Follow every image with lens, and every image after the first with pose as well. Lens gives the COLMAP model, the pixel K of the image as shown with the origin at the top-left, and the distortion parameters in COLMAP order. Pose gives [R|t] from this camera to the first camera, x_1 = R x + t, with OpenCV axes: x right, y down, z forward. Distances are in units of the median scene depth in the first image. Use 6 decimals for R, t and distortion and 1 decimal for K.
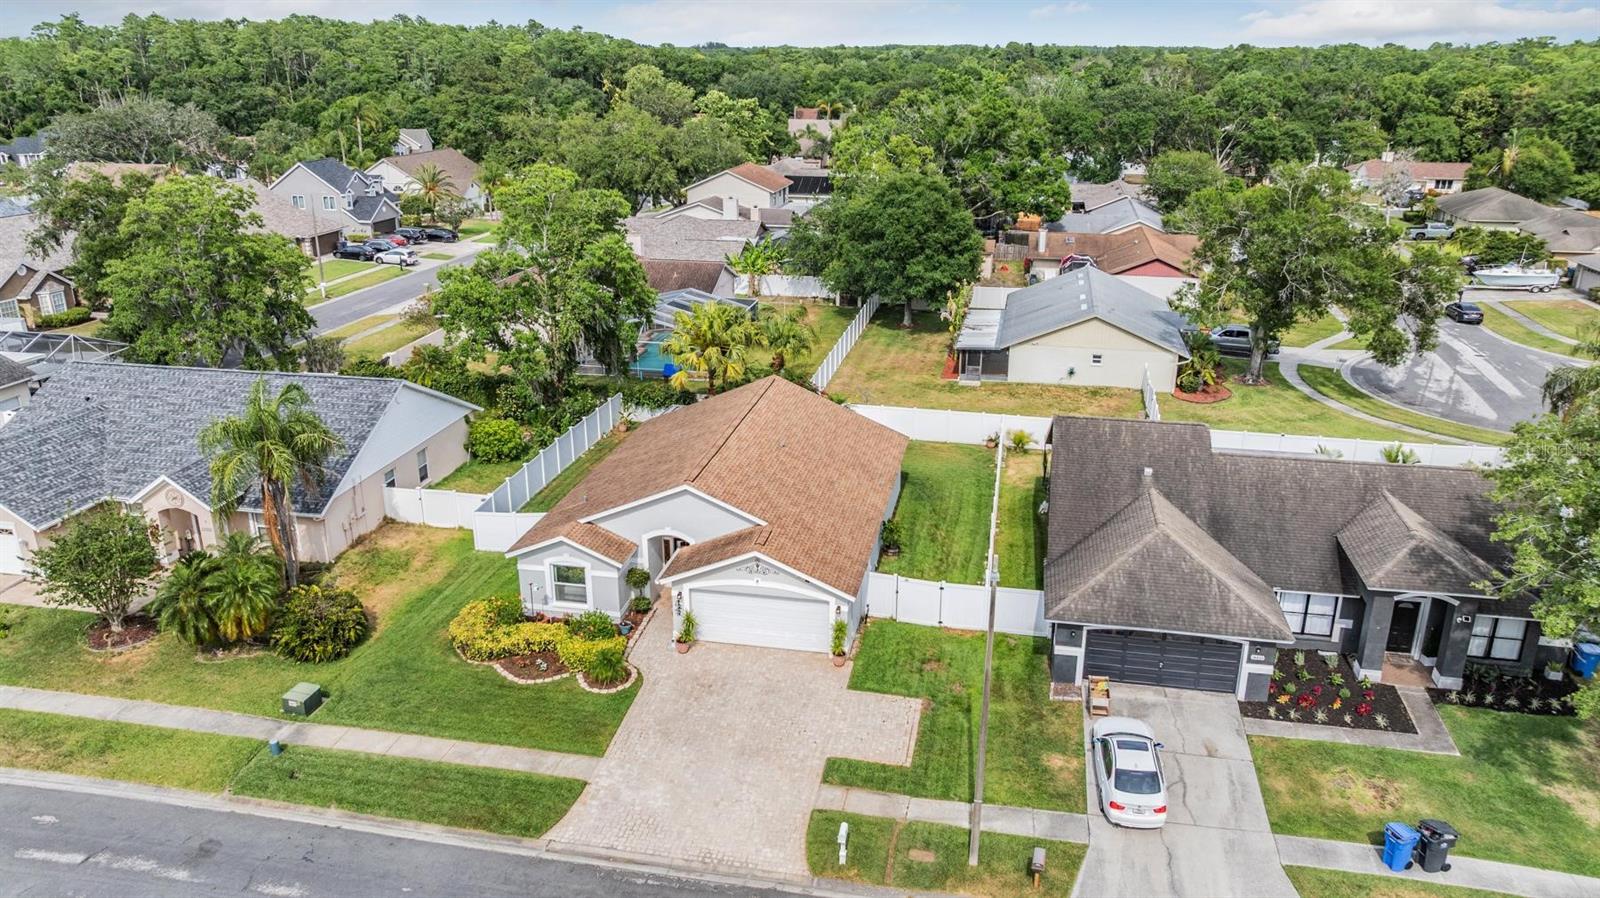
lens RADIAL K [[1128.4, 0, 800.0], [0, 1128.4, 449.0], [0, 0, 1]] dist [-0.022673, 0.005681]
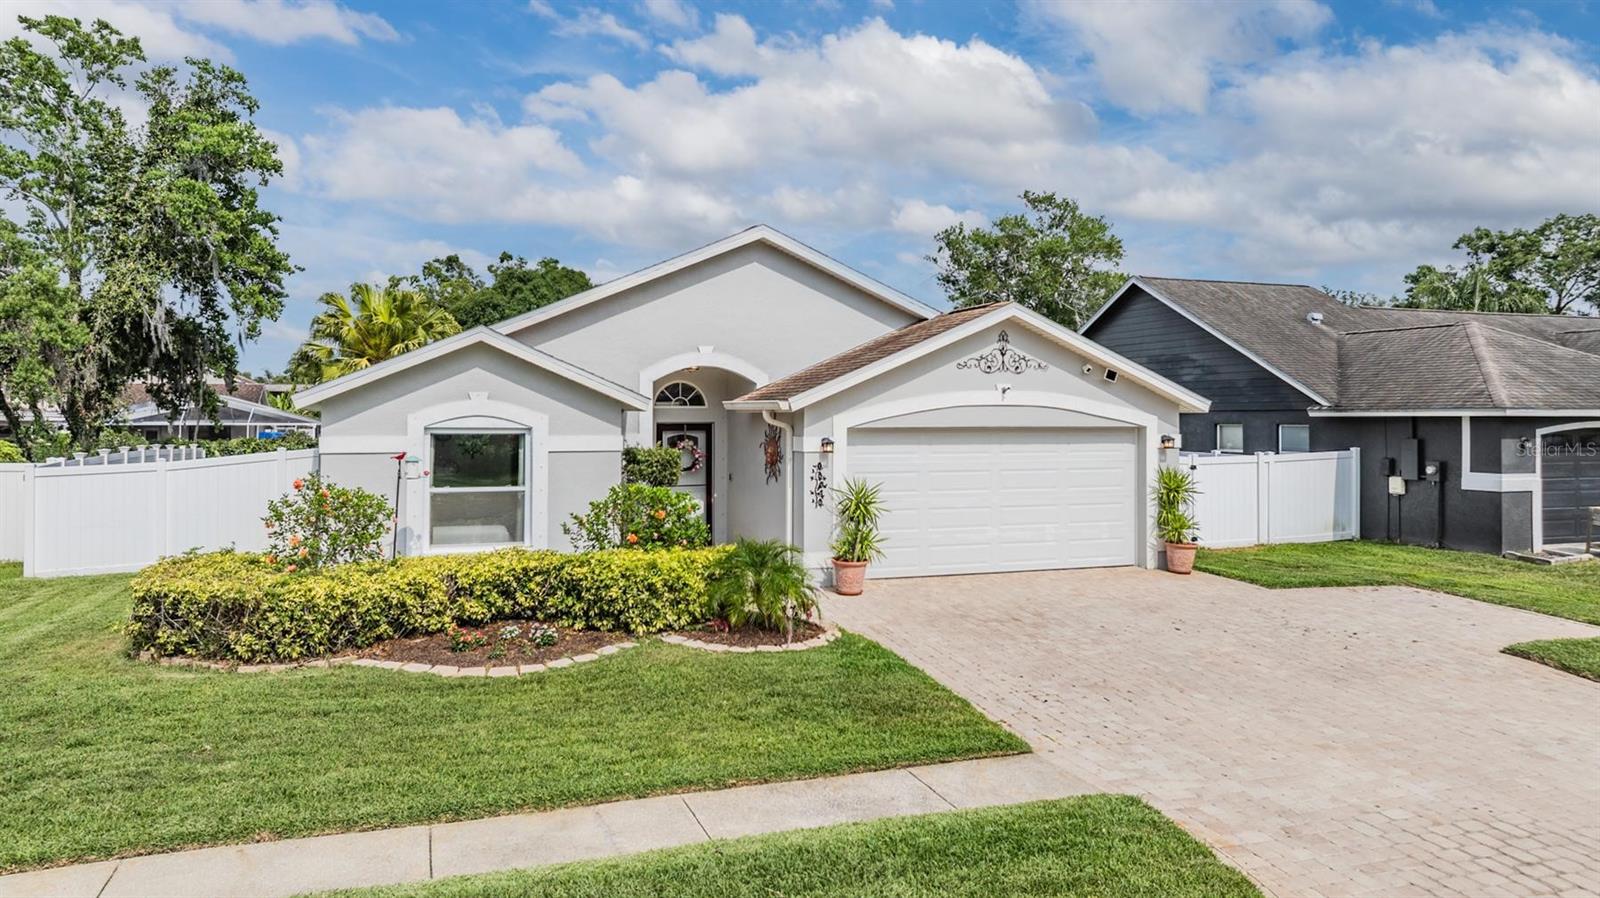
lens RADIAL K [[1140.3, 0, 809.0], [0, 1140.3, 415.8], [0, 0, 1]] dist [-0.032172, 0.029074]
pose [[0.854022, 0.002848, 0.520229, -0.324709], [0.170480, 0.943237, -0.285028, 0.236073], [-0.491510, 0.332109, 0.805060, 0.689272]]
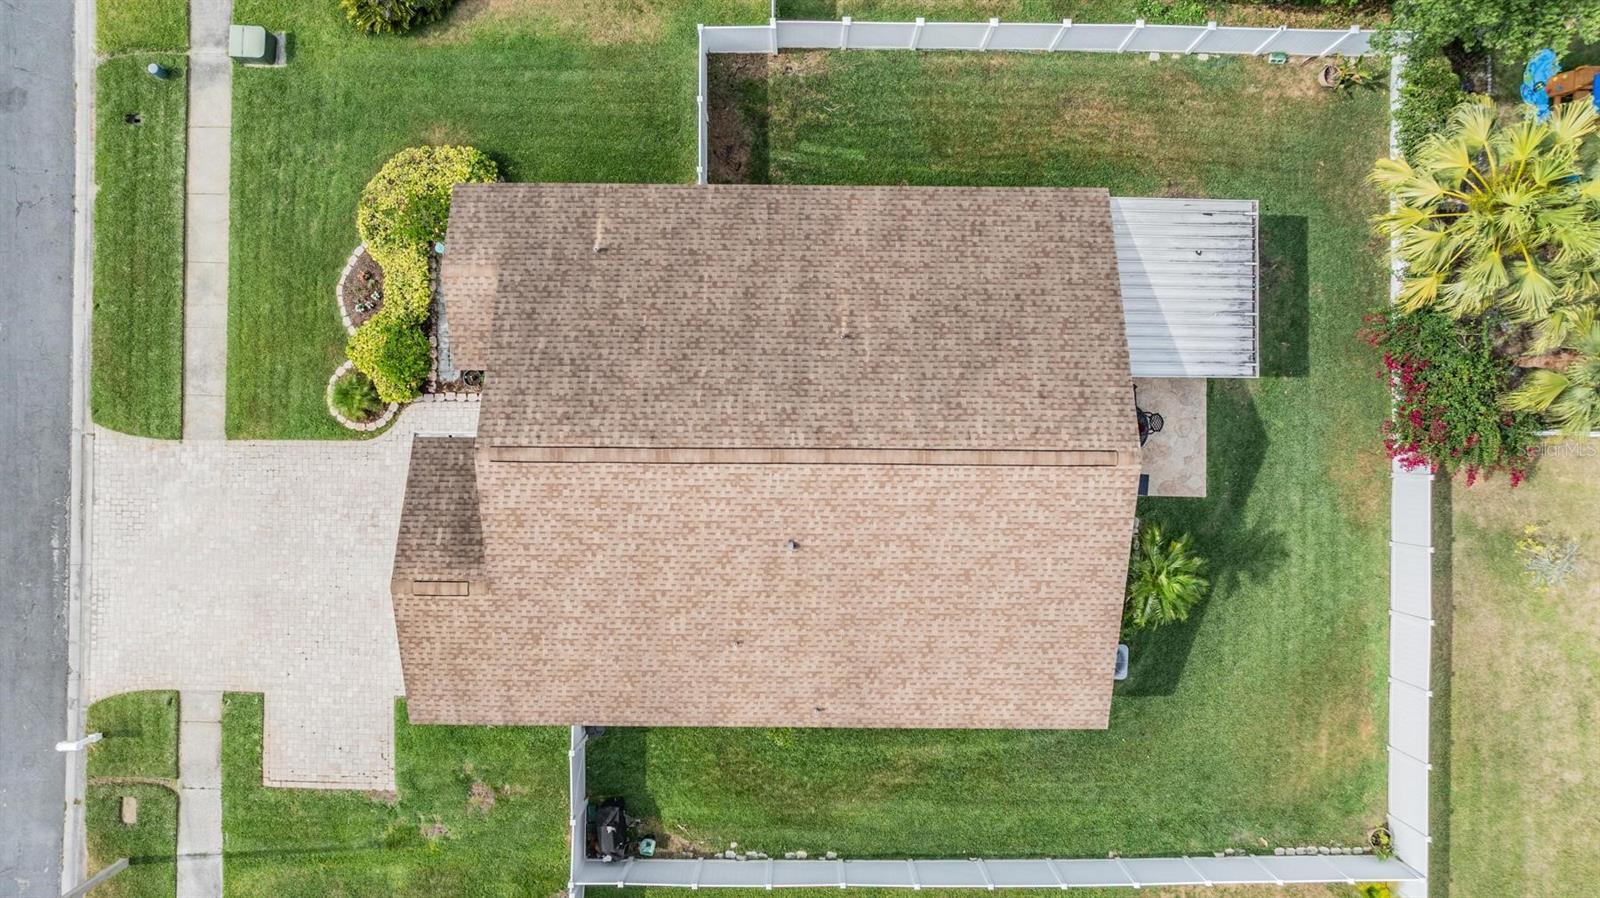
lens RADIAL K [[1140.3, 0, 809.0], [0, 1140.3, 415.8], [0, 0, 1]] dist [-0.032172, 0.029074]
pose [[0.190622, 0.981620, -0.009201, -0.087563], [-0.327661, 0.072459, 0.942013, -0.634753], [0.925366, -0.176553, 0.335451, 1.000773]]
